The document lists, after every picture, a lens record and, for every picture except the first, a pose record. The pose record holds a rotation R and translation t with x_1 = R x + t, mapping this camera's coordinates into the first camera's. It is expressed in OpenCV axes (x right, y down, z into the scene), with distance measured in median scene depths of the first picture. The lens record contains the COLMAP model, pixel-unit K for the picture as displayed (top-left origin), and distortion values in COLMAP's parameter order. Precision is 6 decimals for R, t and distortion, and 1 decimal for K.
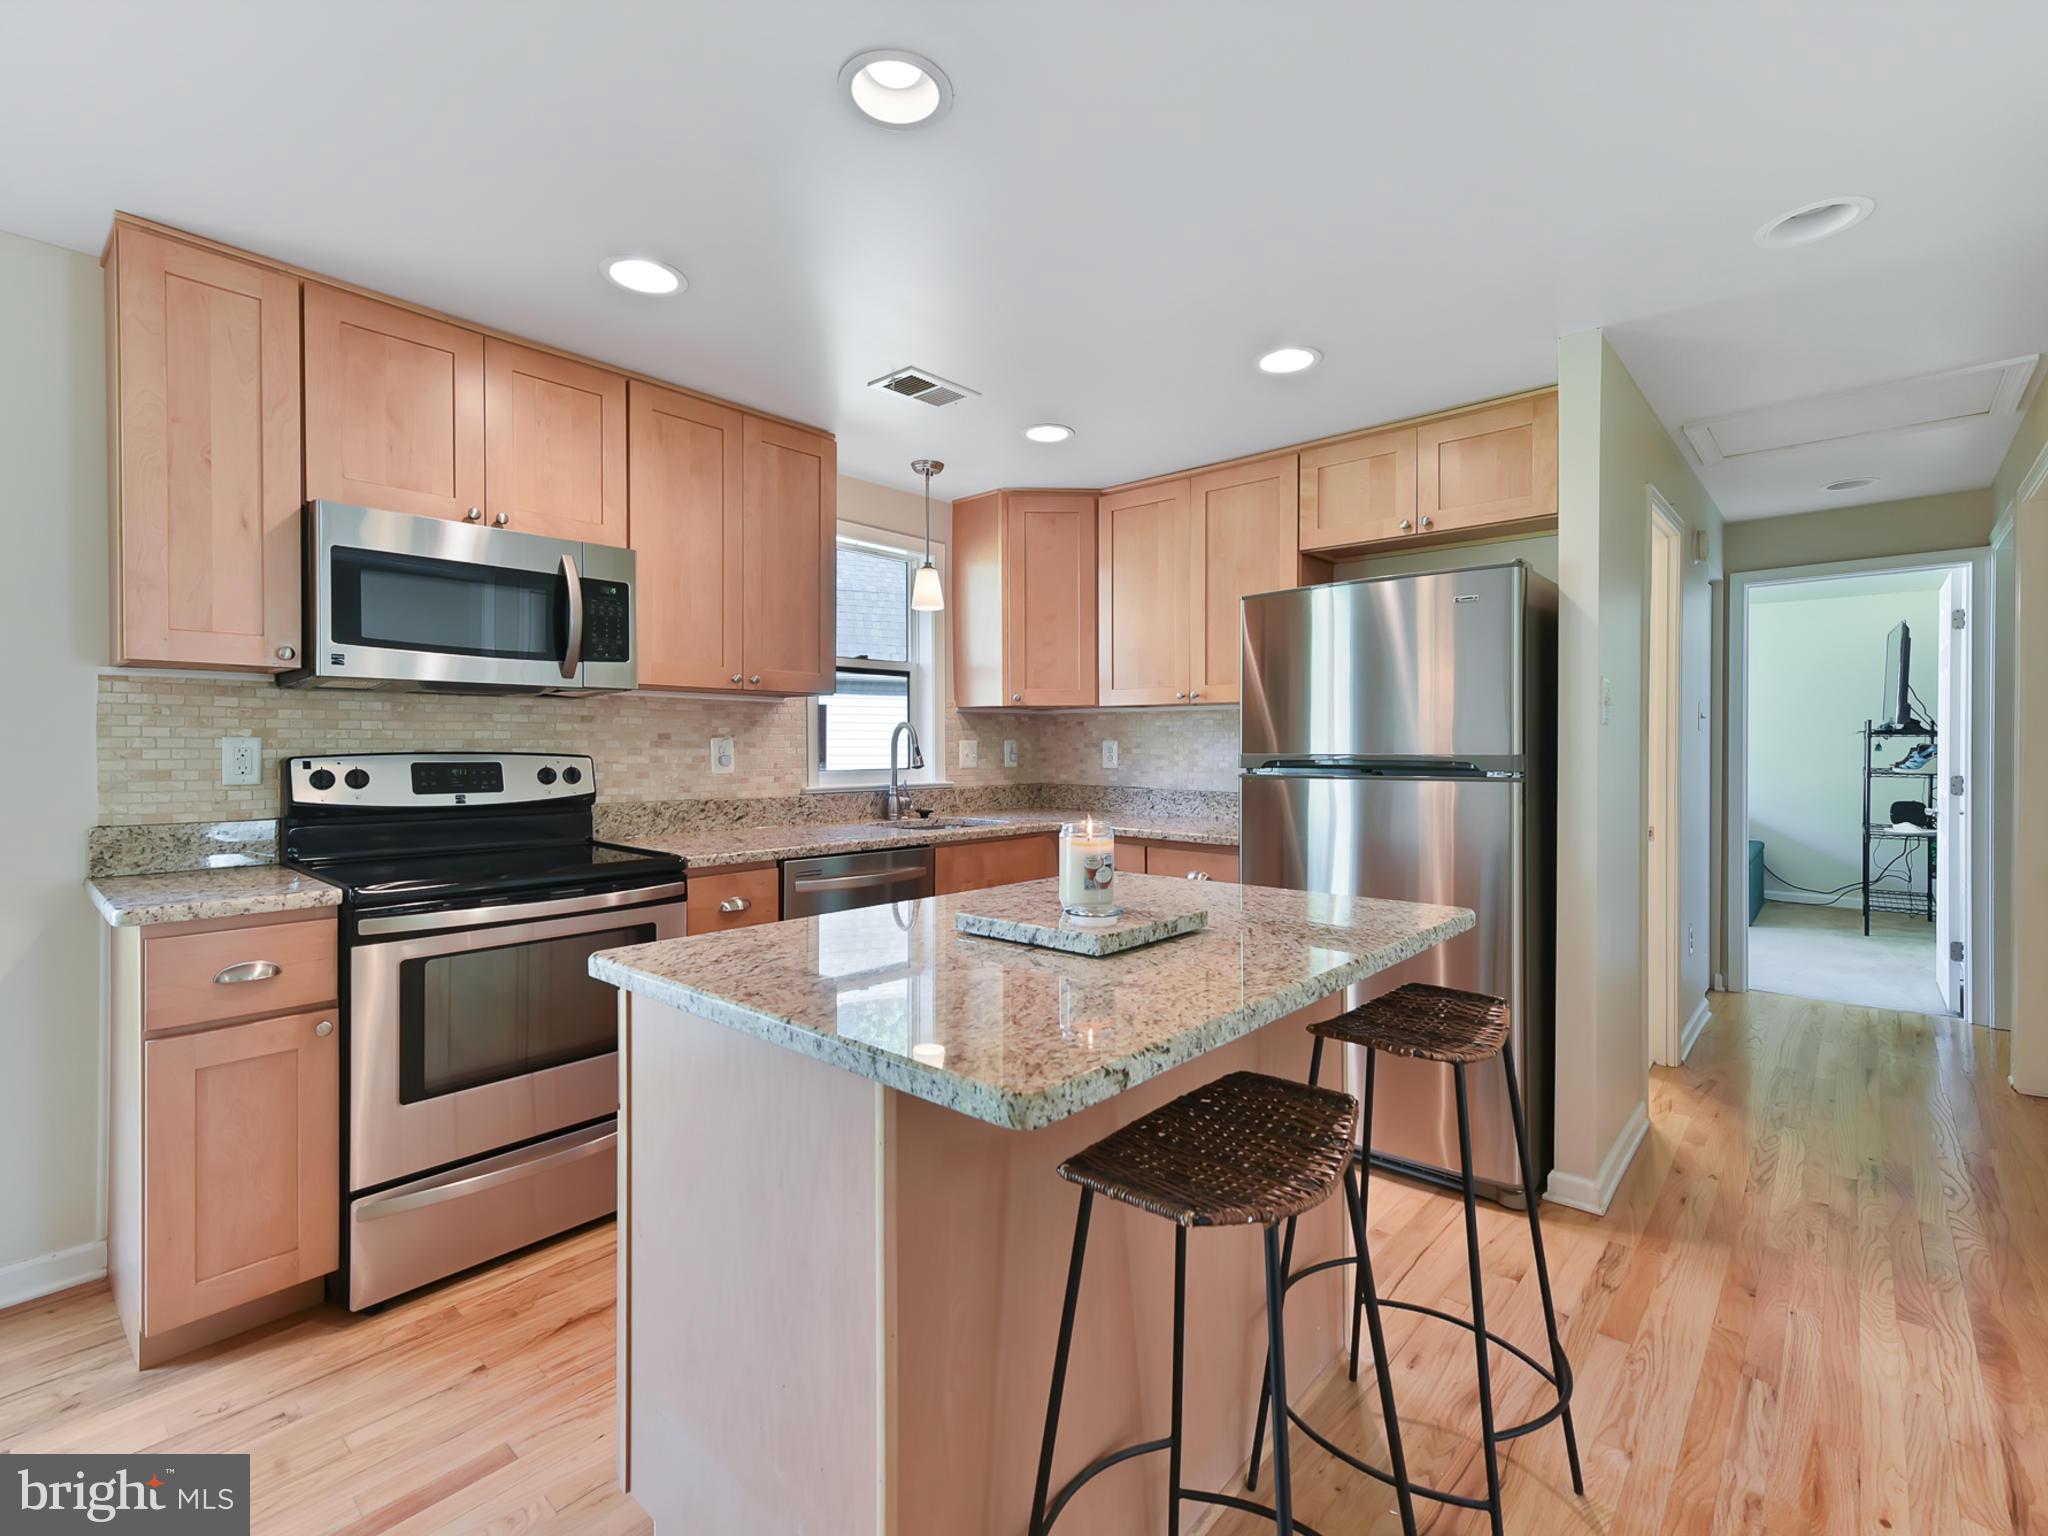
lens RADIAL K [[932.7, 0, 1026.1], [0, 932.7, 760.9], [0, 0, 1]] dist [0.002137, 0.000166]
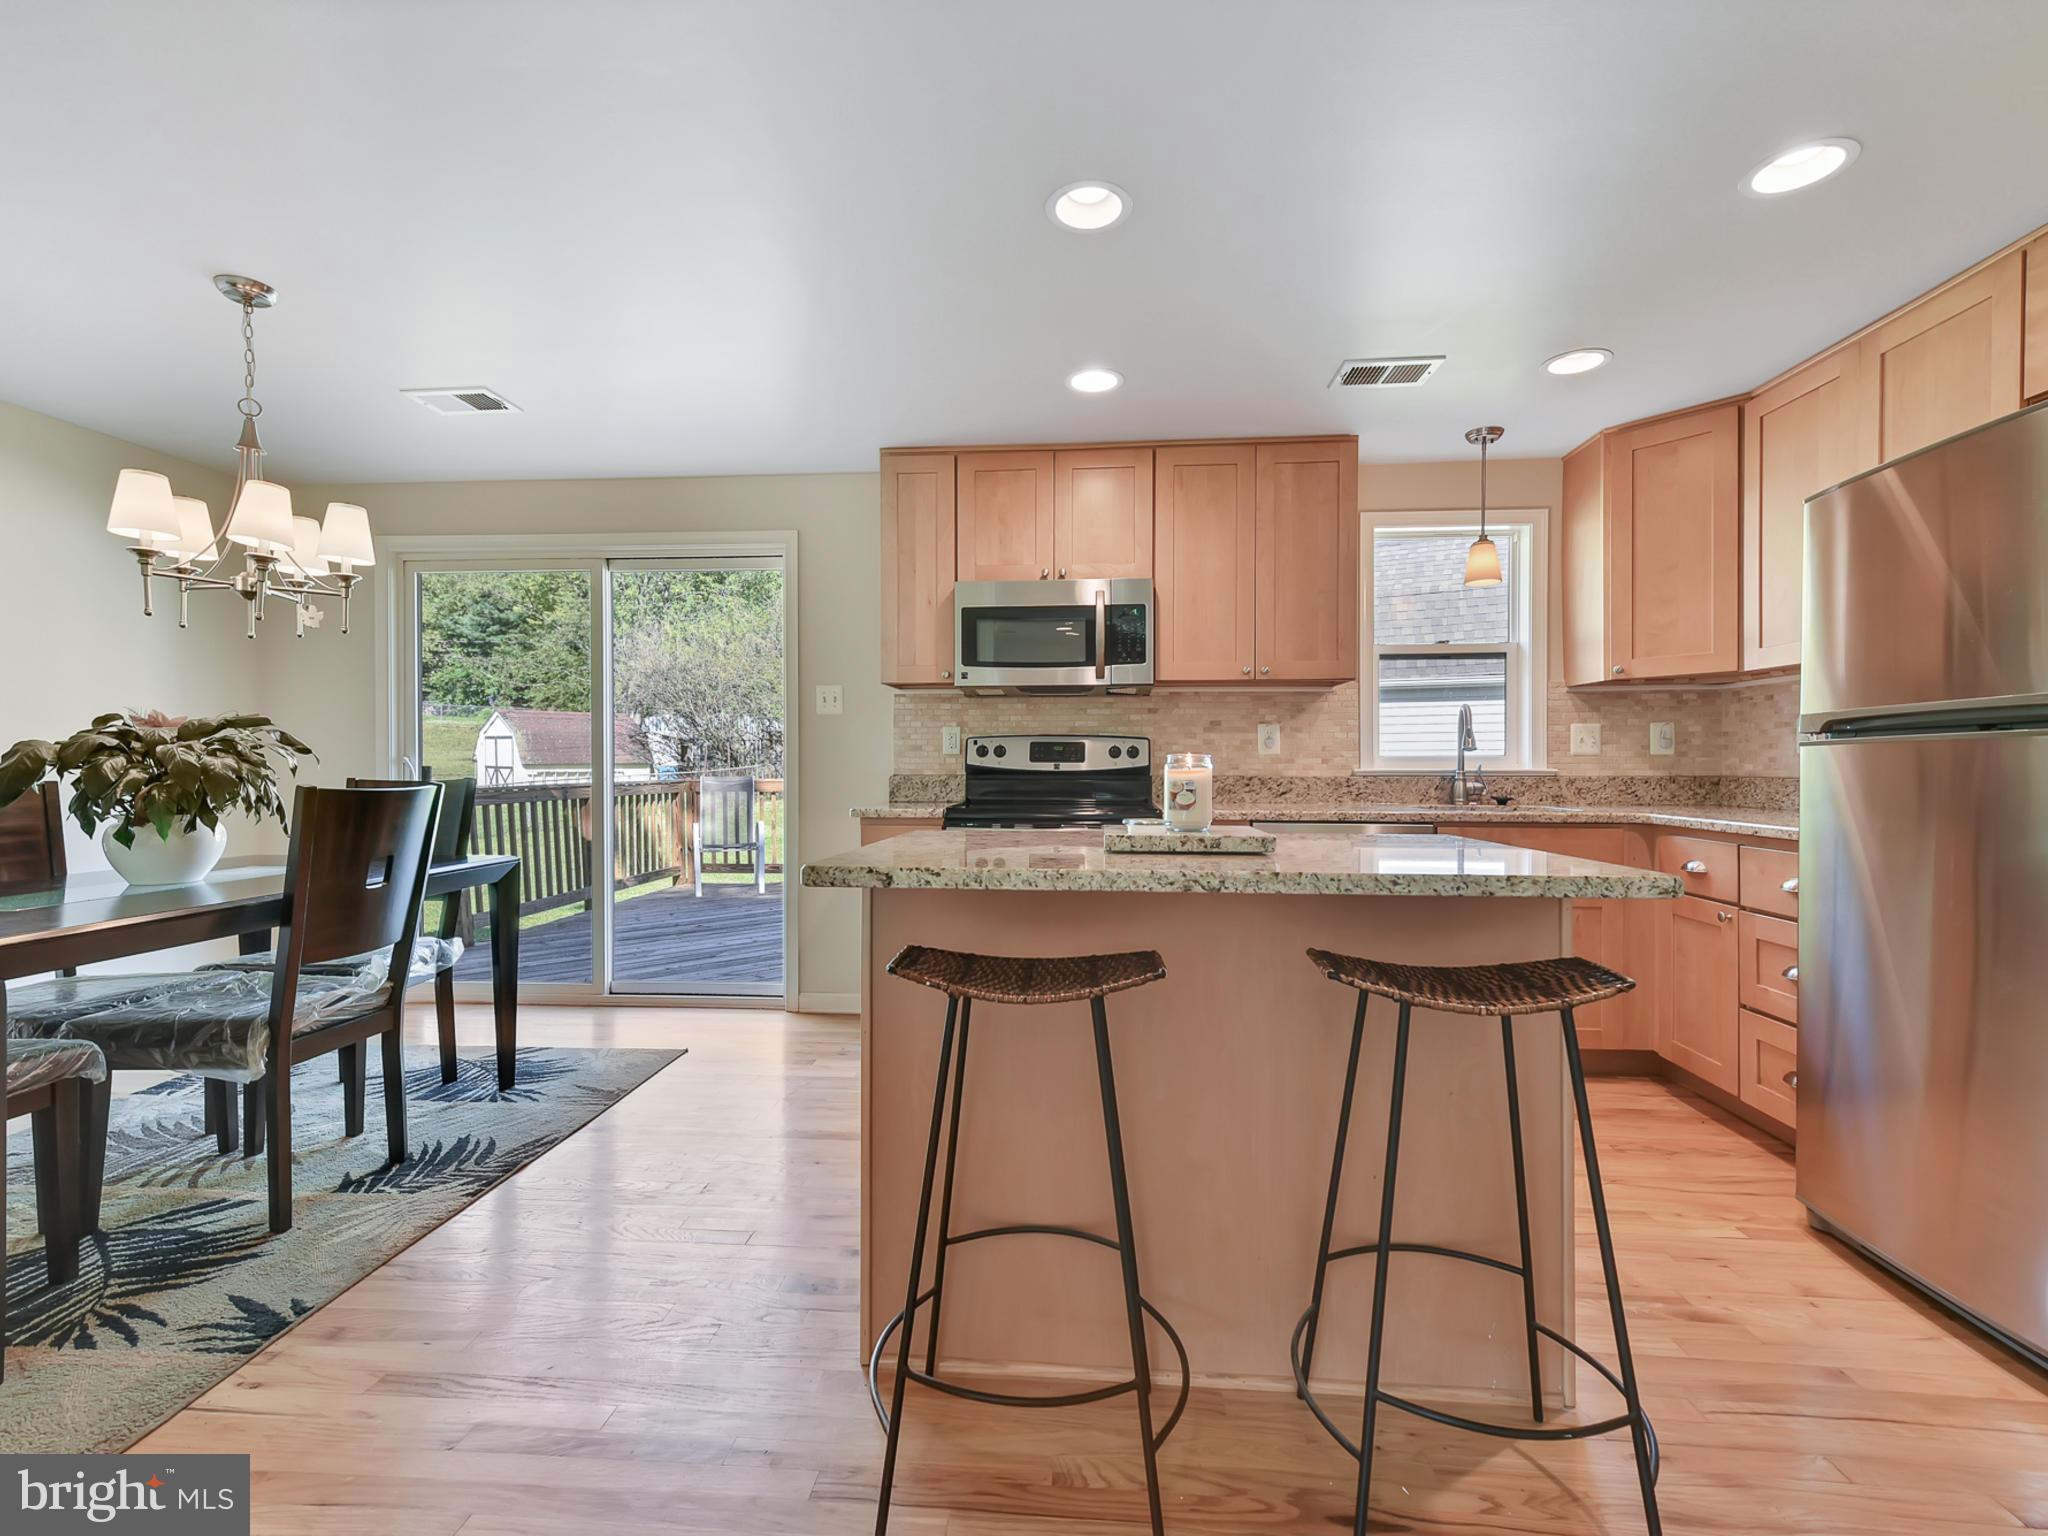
lens RADIAL K [[911.9, 0, 1028.6], [0, 911.9, 774.2], [0, 0, 1]] dist [0.015434, -0.000948]
pose [[0.601200, 0.004702, -0.799084, 0.422833], [-0.012464, 0.999916, -0.003494, 0.047885], [0.799001, 0.012060, 0.601209, 0.076931]]
